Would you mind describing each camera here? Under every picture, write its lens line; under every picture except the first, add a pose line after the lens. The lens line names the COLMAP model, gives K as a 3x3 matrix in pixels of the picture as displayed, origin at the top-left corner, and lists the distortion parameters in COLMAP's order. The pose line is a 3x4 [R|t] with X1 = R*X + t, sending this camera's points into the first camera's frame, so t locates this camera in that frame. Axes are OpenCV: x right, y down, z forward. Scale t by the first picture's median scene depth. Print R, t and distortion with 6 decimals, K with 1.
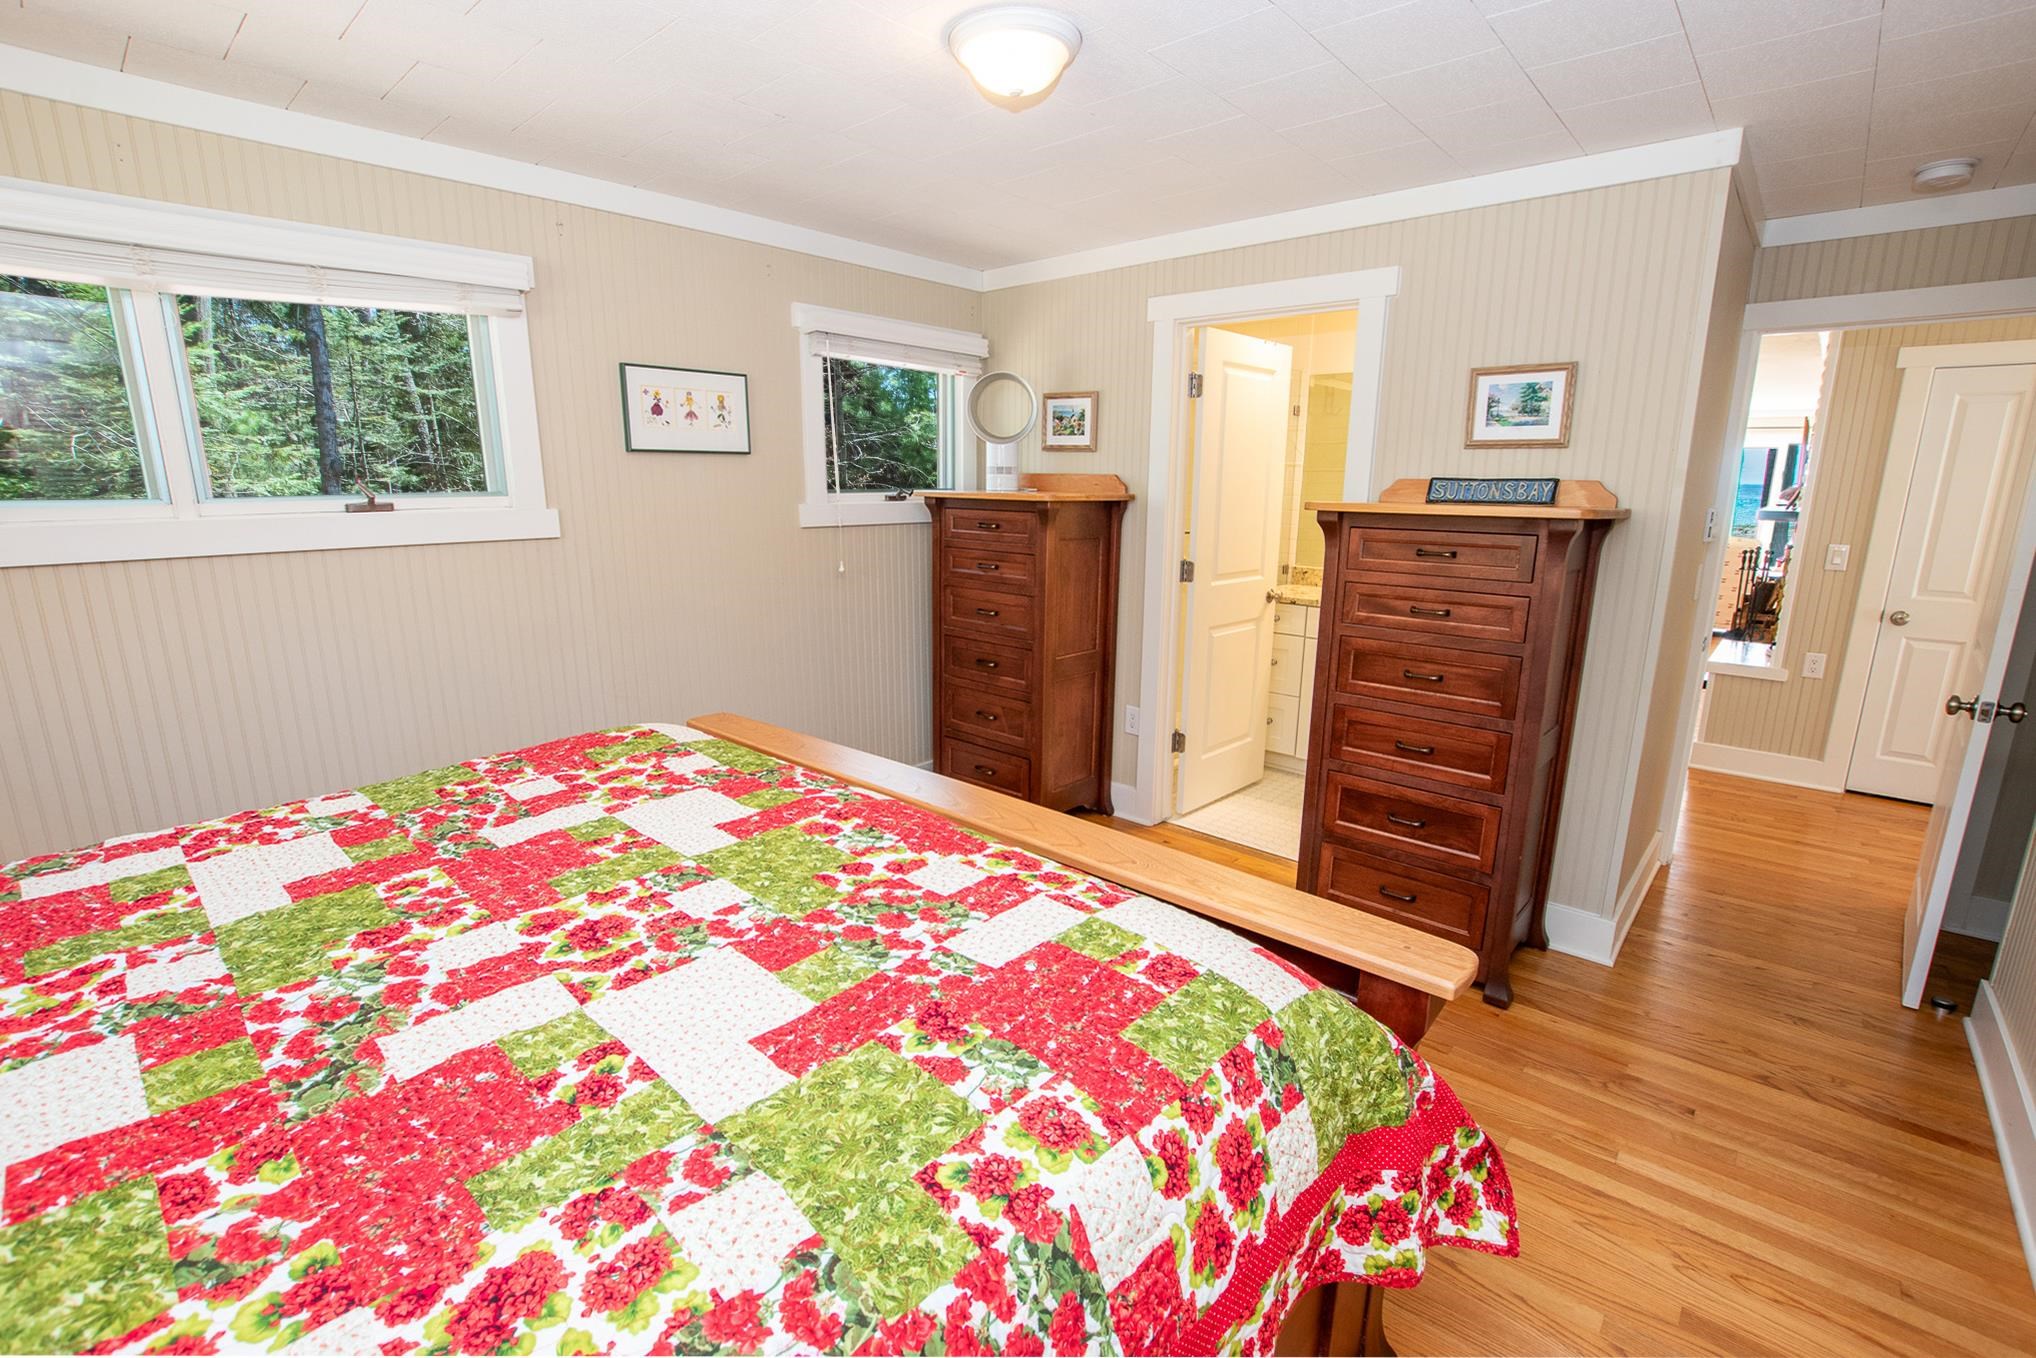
lens RADIAL K [[903.1, 0, 1024.7], [0, 903.1, 684.5], [0, 0, 1]] dist [-0.033867, 0.005775]
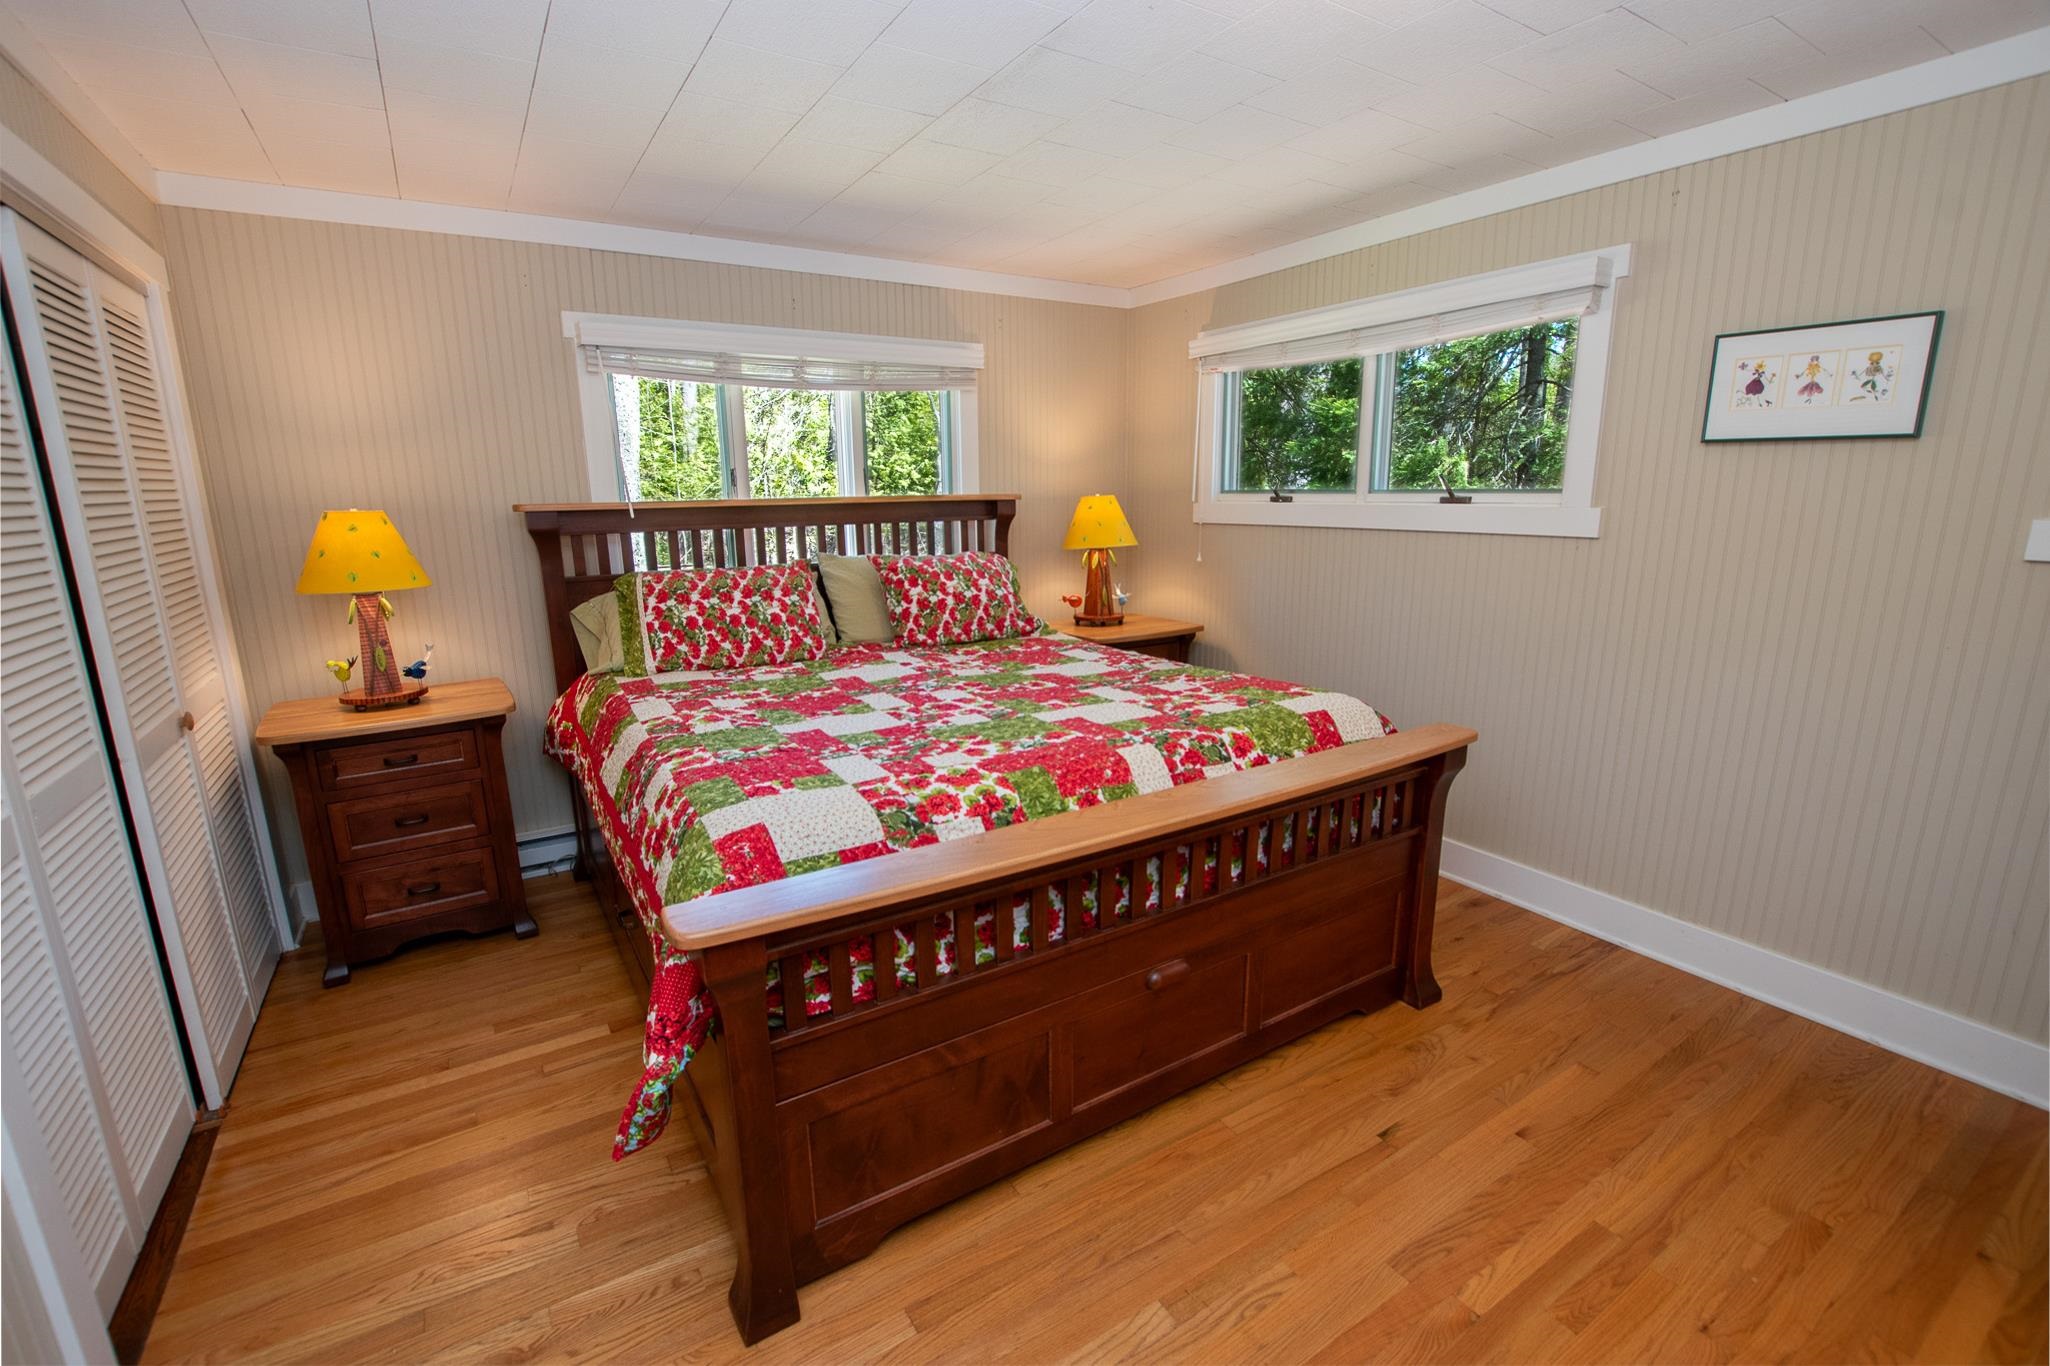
lens RADIAL K [[909.3, 0, 1030.9], [0, 909.3, 690.8], [0, 0, 1]] dist [-0.033867, 0.005775]
pose [[-0.272023, 0.212102, -0.938625, 1.236562], [-0.201823, 0.941137, 0.271161, -0.313988], [0.940888, 0.263198, -0.213203, 1.435565]]
